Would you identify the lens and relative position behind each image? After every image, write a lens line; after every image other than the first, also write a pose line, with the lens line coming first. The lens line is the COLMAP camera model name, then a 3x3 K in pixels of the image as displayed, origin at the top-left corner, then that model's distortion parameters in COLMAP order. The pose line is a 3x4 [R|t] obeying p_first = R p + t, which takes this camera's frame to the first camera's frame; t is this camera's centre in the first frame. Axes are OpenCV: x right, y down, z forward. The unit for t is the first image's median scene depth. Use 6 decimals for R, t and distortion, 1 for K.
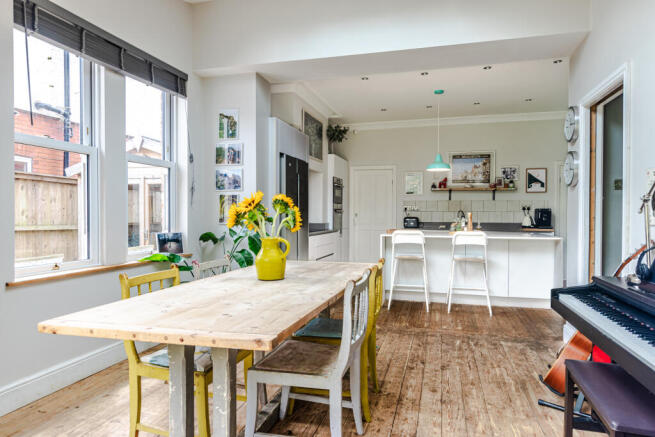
lens RADIAL K [[393.4, 0, 324.7], [0, 393.4, 214.8], [0, 0, 1]] dist [0.003194, 0.000077]
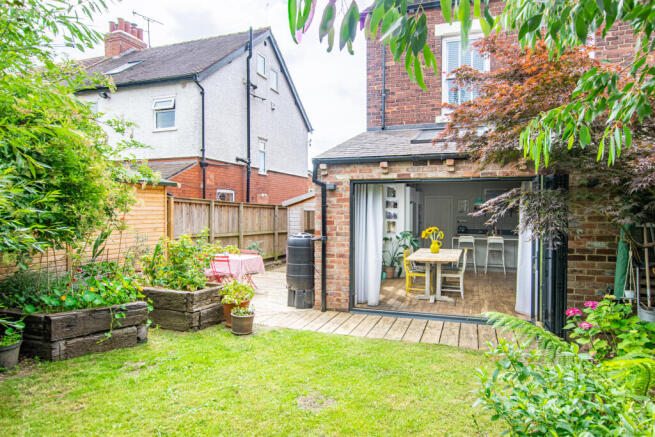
lens RADIAL K [[393.4, 0, 329.9], [0, 393.4, 217.9], [0, 0, 1]] dist [0.005999, 0.003279]
pose [[0.998826, 0.001166, -0.048428, -0.417008], [-0.000361, 0.999862, 0.016635, -0.090764], [0.048440, -0.016598, 0.998688, -1.150128]]
